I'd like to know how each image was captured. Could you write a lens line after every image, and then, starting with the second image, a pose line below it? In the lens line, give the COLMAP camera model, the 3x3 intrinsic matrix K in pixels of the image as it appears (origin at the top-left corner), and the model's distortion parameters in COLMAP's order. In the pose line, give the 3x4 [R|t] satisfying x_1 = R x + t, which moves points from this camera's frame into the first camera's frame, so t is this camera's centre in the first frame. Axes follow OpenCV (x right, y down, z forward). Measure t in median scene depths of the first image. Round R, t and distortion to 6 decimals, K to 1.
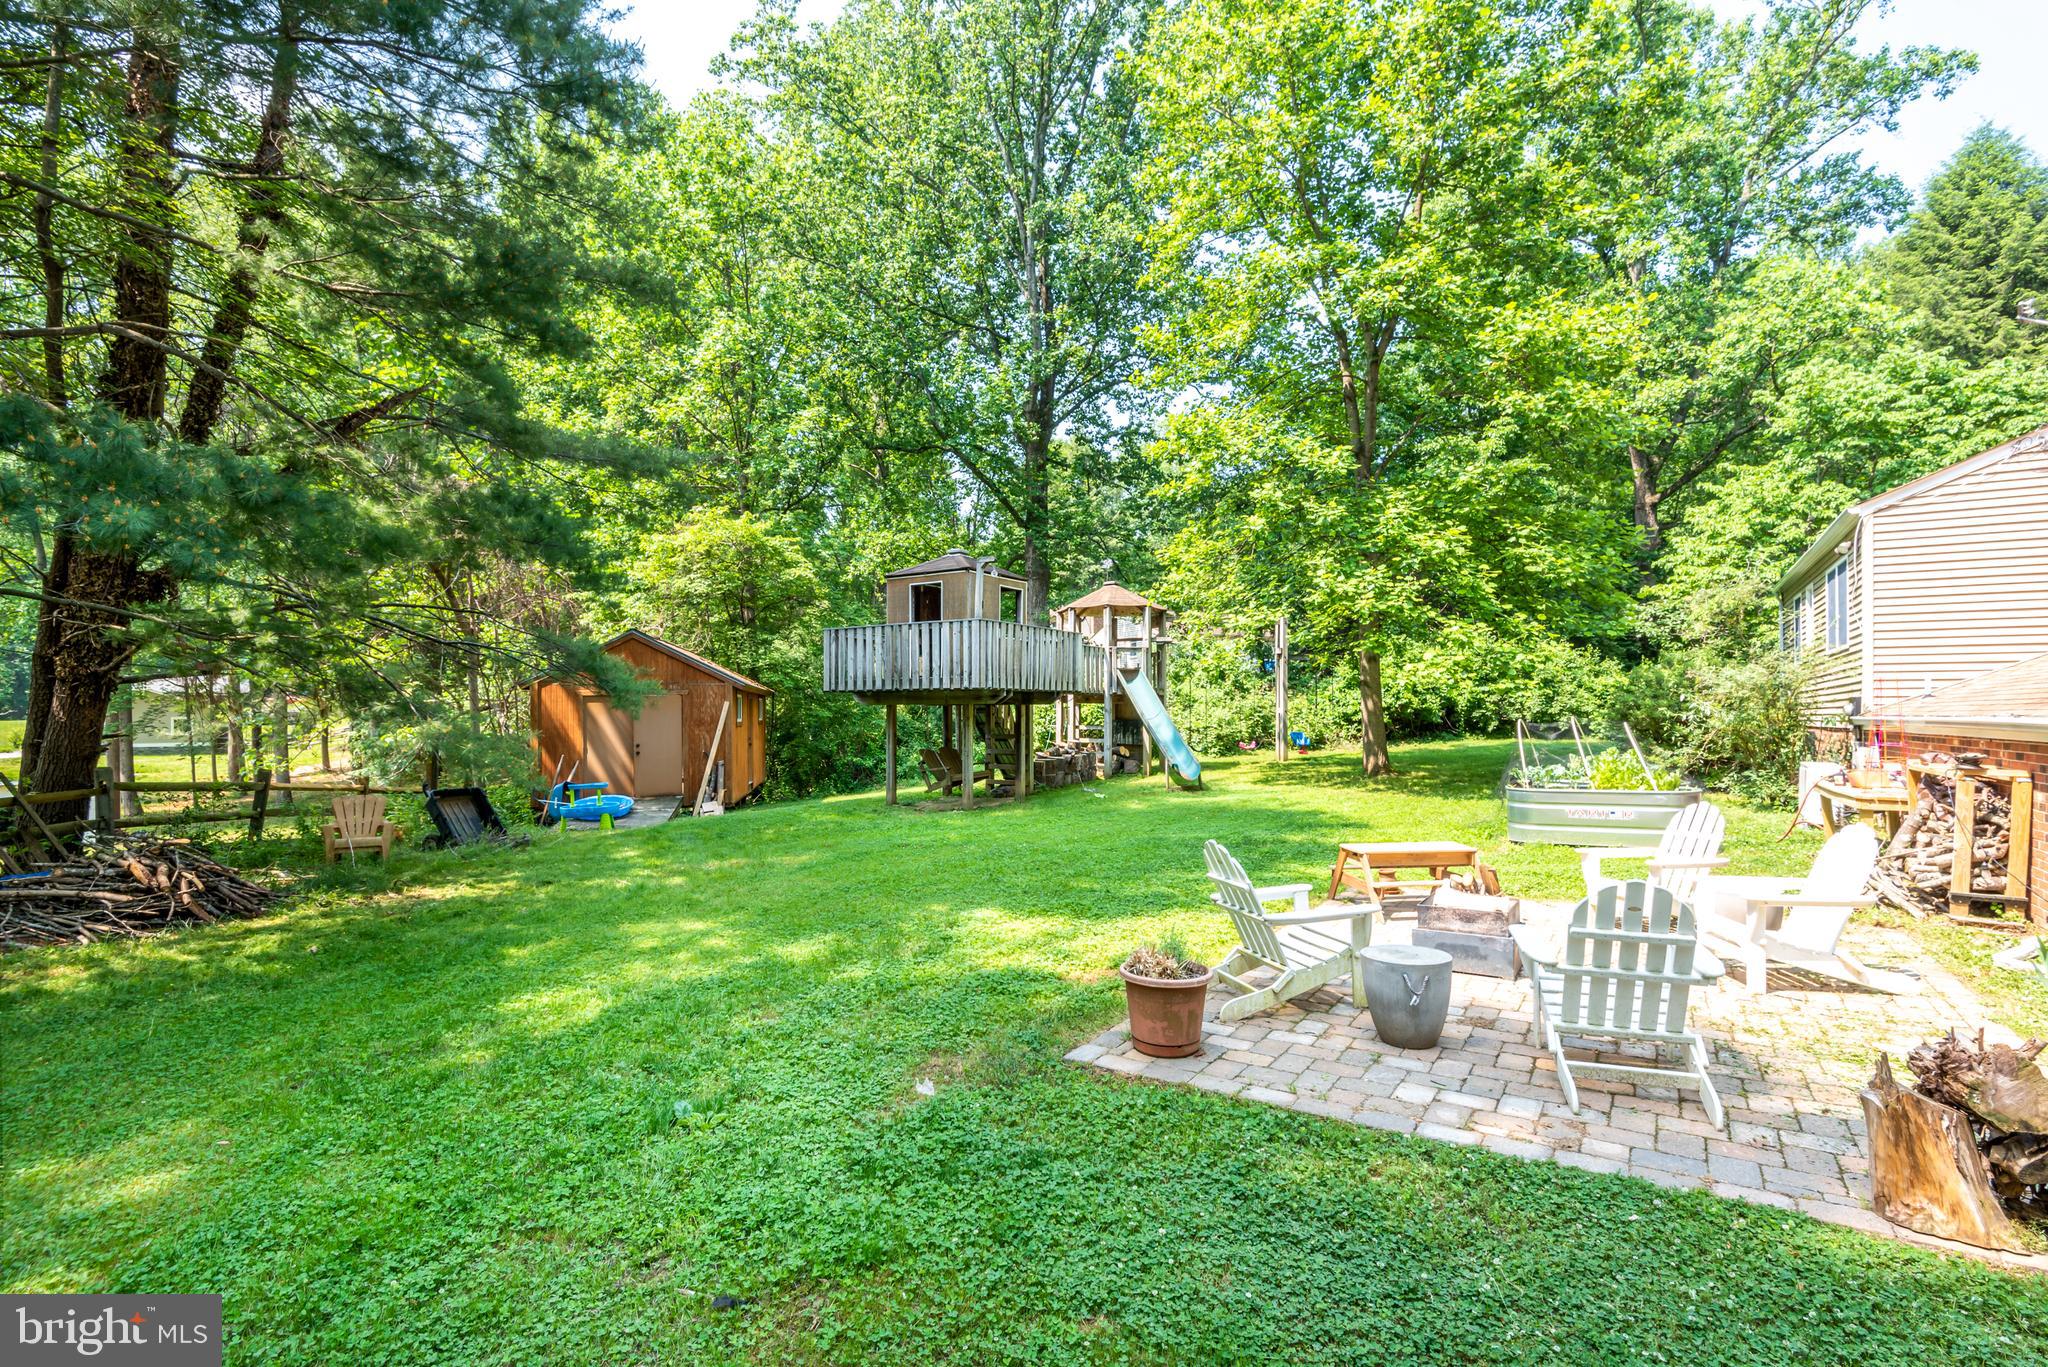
lens RADIAL K [[984.6, 0, 1024.0], [0, 984.6, 683.5], [0, 0, 1]] dist [-0.000562, -0.000299]
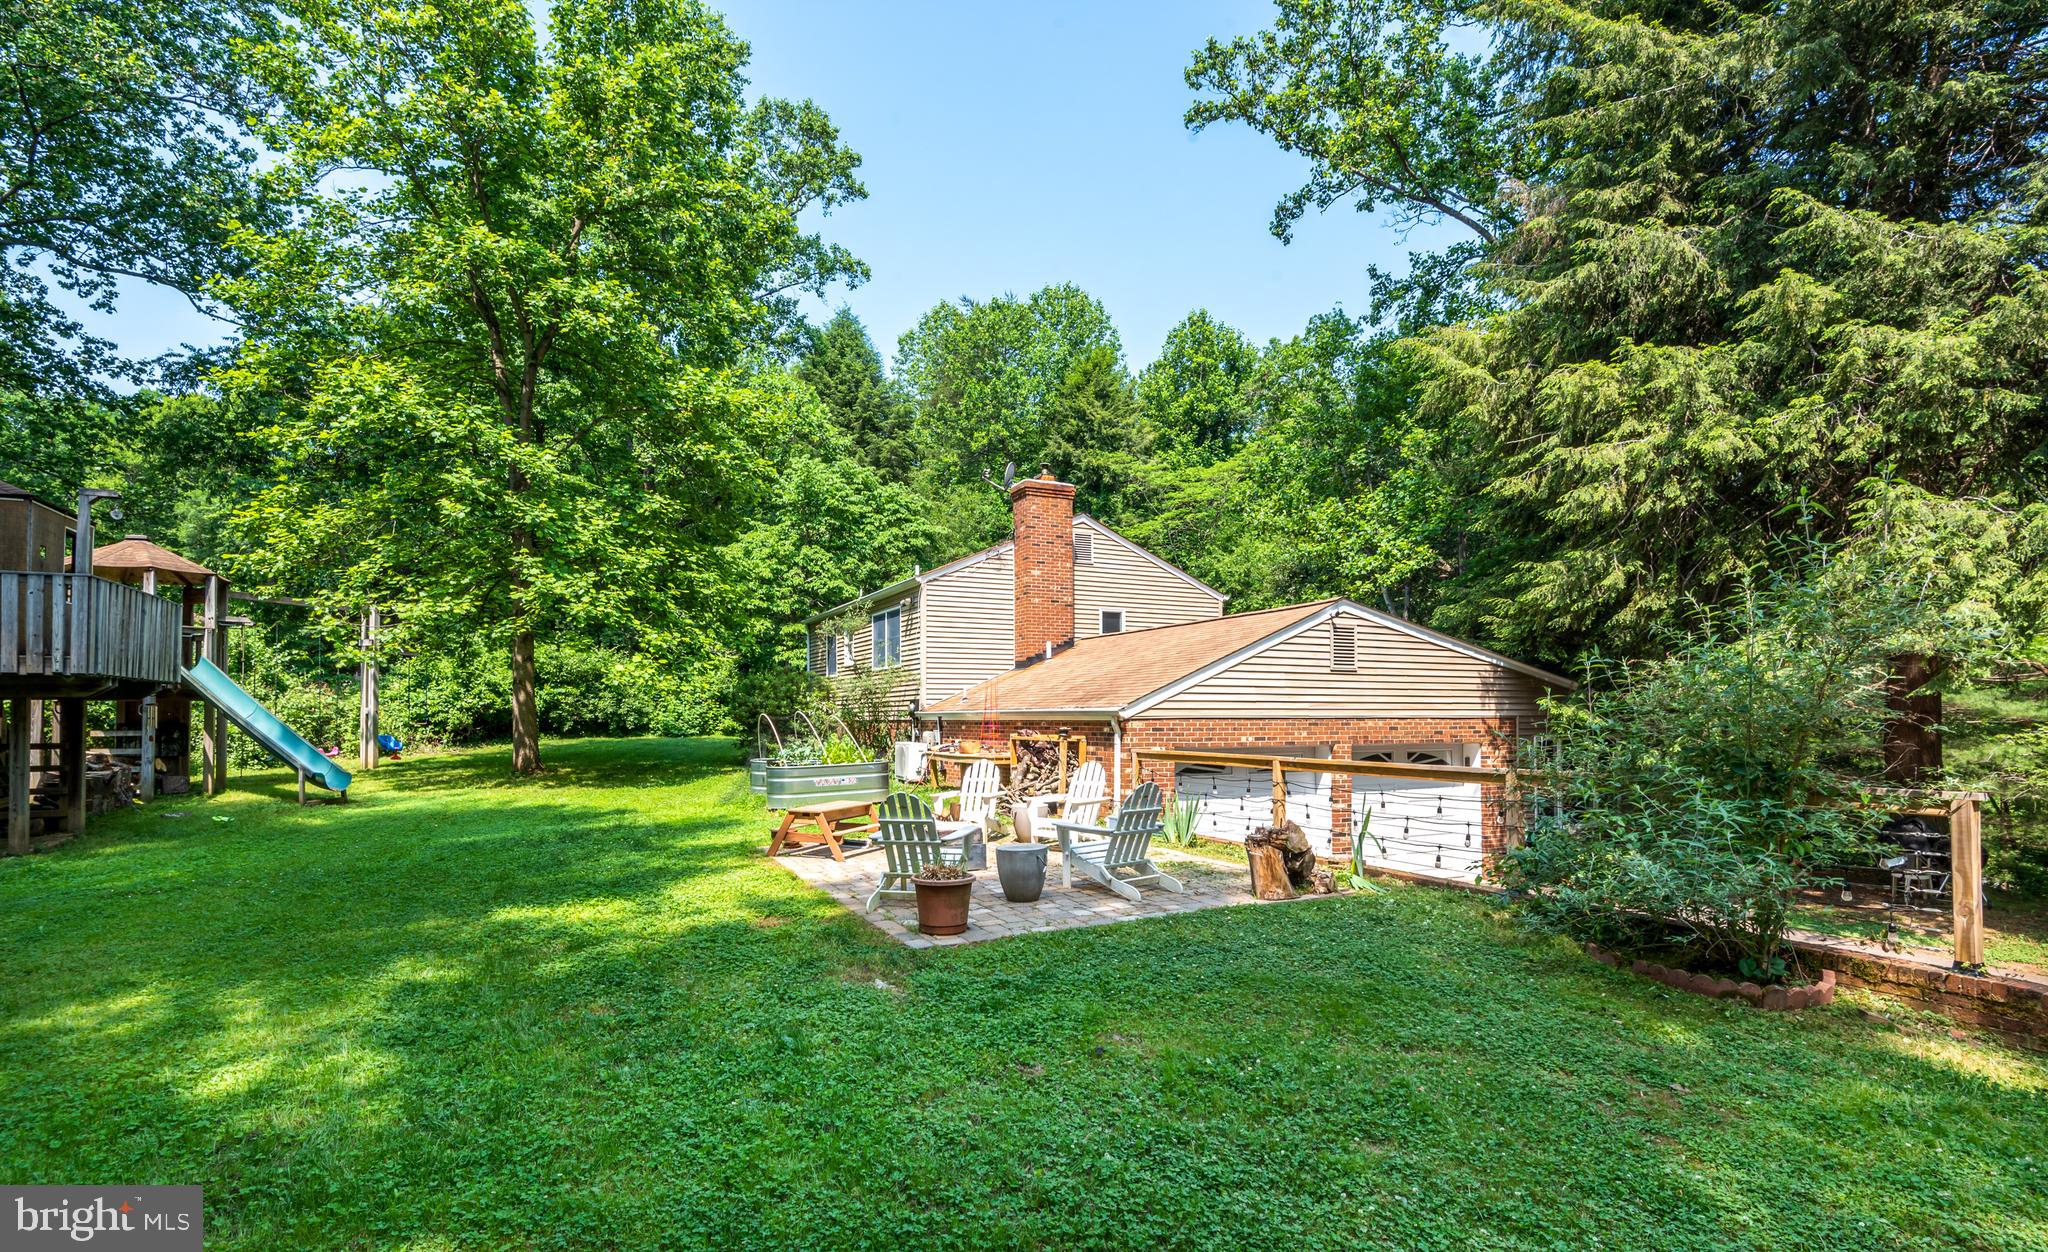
lens RADIAL K [[980.0, 0, 1021.6], [0, 980.0, 707.0], [0, 0, 1]] dist [0.000708, 0.000561]
pose [[0.517651, 0.006060, 0.855570, -0.216332], [-0.021119, 0.999761, 0.005696, 0.007540], [-0.855331, -0.021017, 0.517656, 0.035267]]
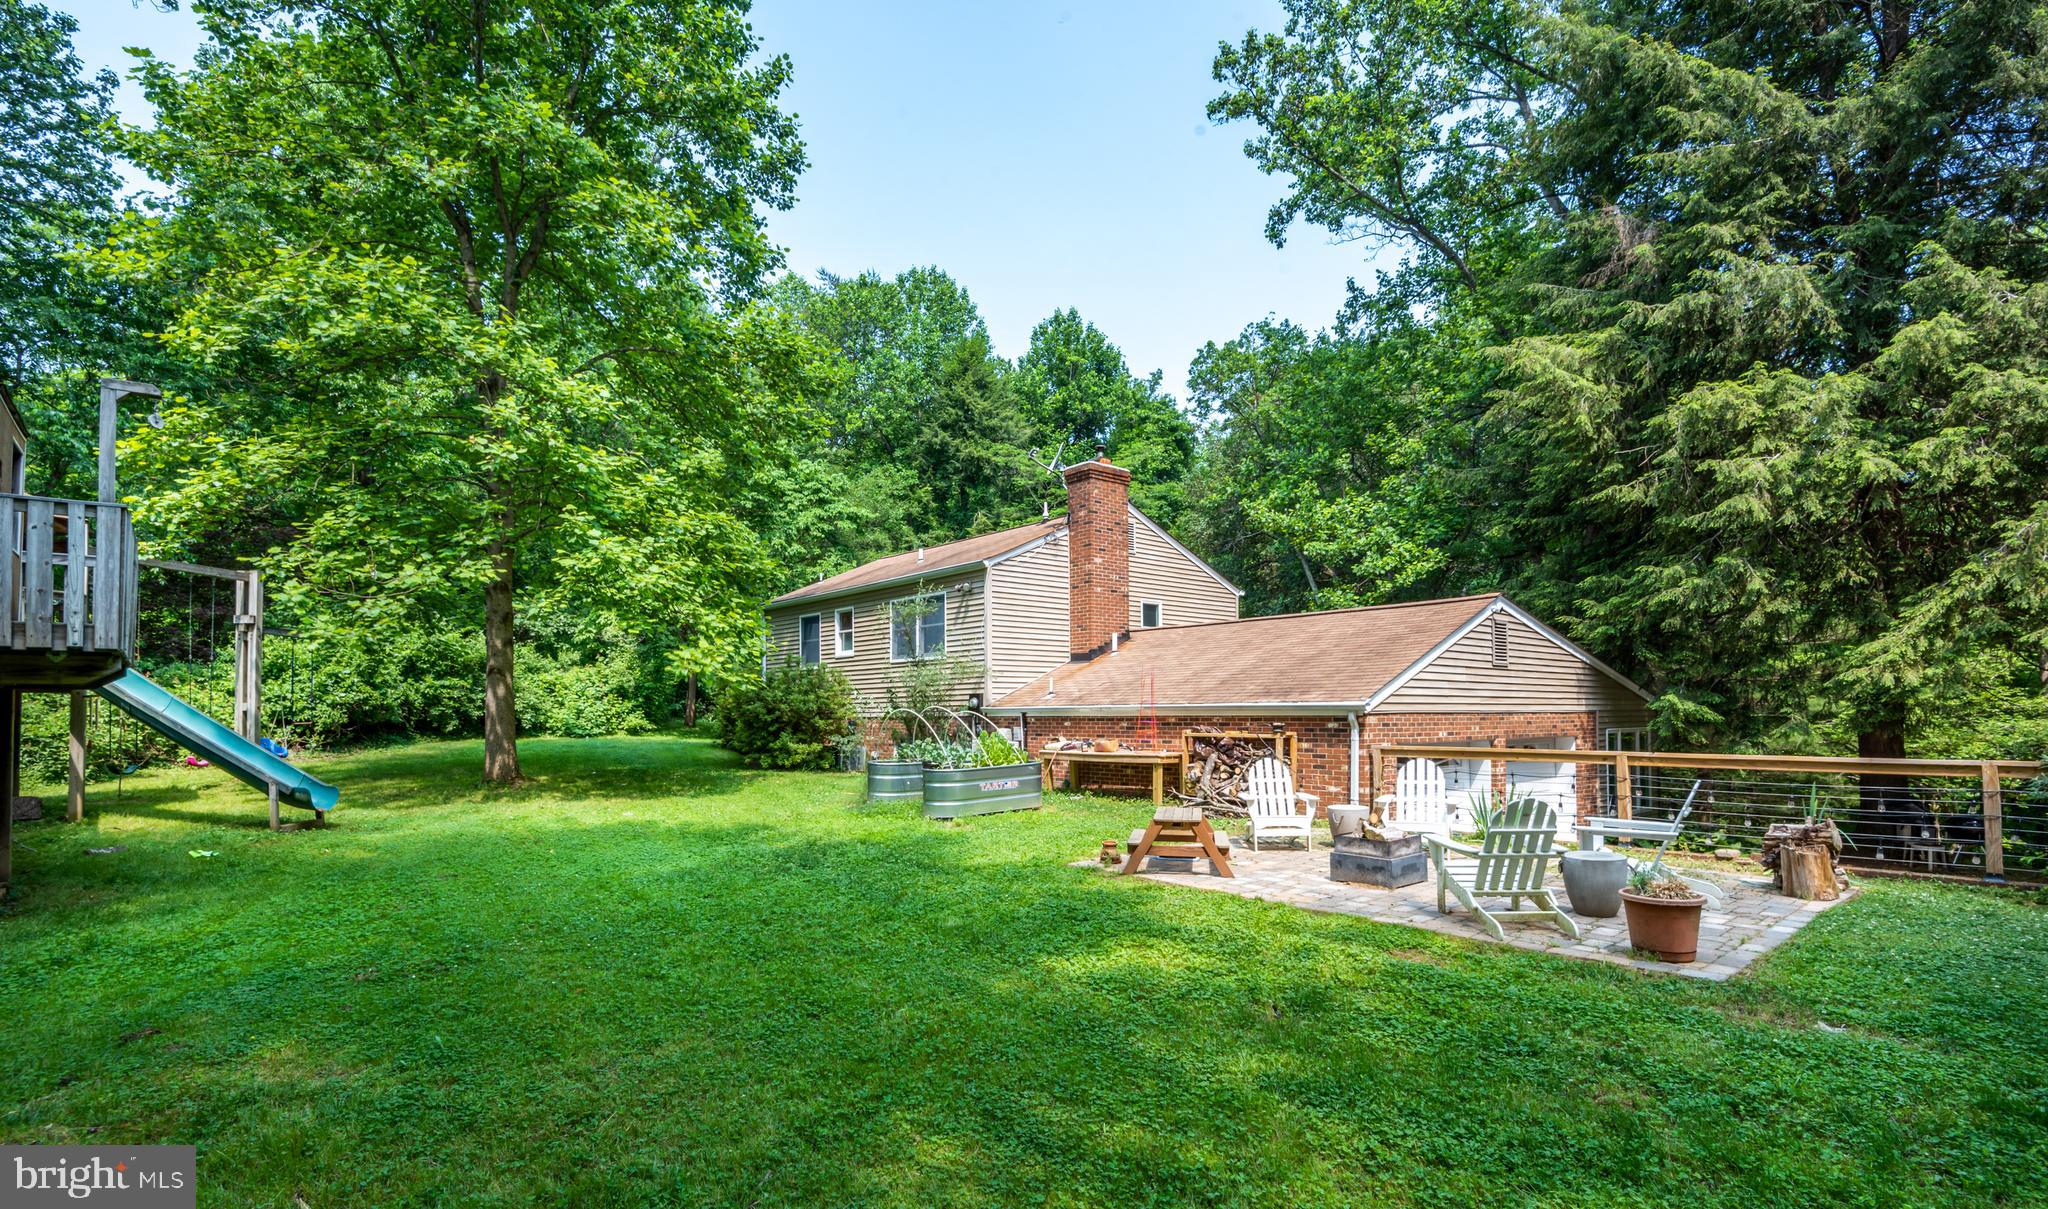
lens RADIAL K [[980.4, 0, 1025.1], [0, 980.4, 700.3], [0, 0, 1]] dist [0.002495, -0.000206]
pose [[0.281995, 0.010507, 0.959358, -0.274248], [-0.022319, 0.999741, -0.004389, 0.015713], [-0.959156, -0.020174, 0.282156, 0.309140]]
